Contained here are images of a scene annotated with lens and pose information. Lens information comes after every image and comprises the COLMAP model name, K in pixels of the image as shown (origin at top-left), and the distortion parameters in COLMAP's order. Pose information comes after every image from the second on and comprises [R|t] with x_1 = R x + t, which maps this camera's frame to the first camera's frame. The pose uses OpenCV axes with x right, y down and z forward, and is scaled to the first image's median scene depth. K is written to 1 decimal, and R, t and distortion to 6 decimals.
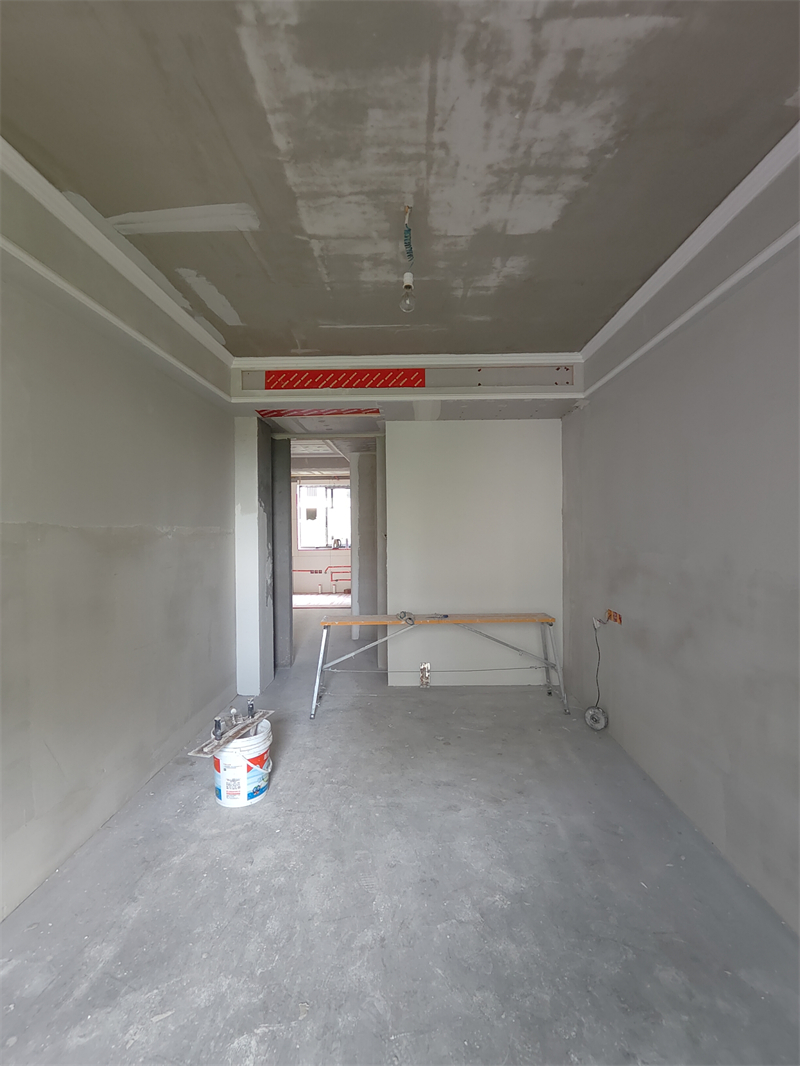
lens RADIAL K [[490.0, 0, 410.1], [0, 490.0, 513.0], [0, 0, 1]] dist [0.000403, 0.000941]
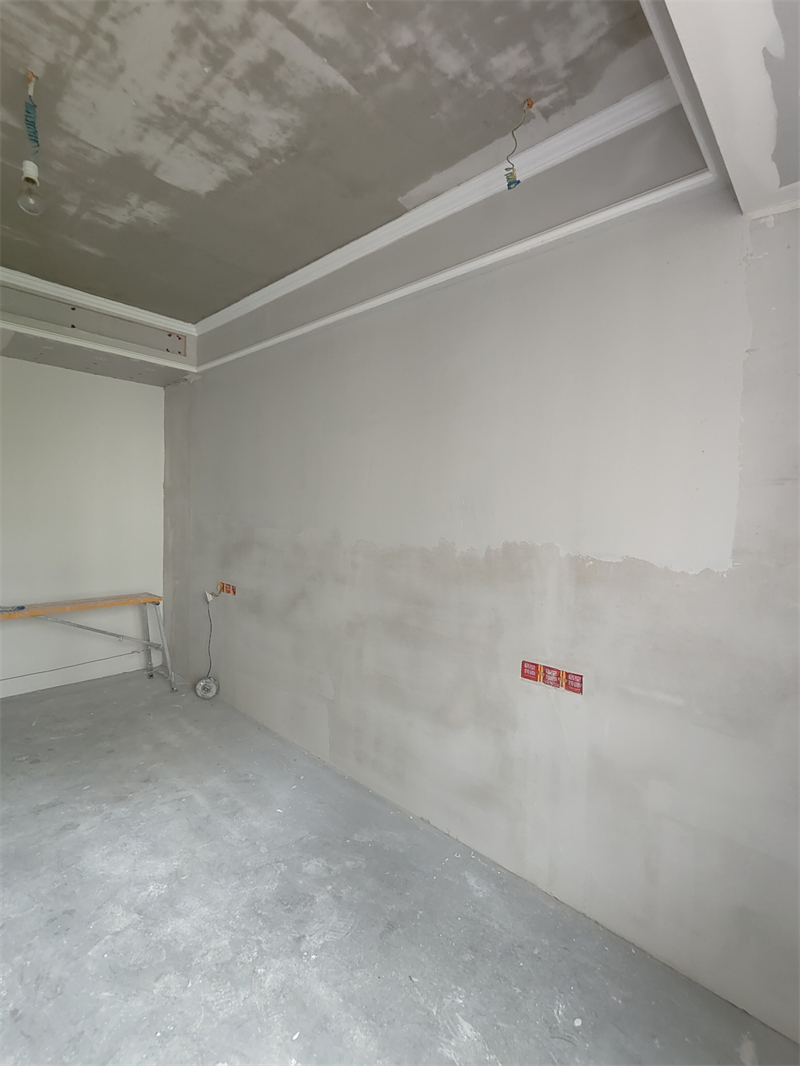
lens RADIAL K [[480.3, 0, 414.7], [0, 480.3, 508.9], [0, 0, 1]] dist [-0.000451, -0.000042]
pose [[0.664246, 0.030867, 0.746877, -0.140219], [-0.059363, 0.998170, 0.011542, 0.005553], [-0.745154, -0.052003, 0.664862, 0.026270]]
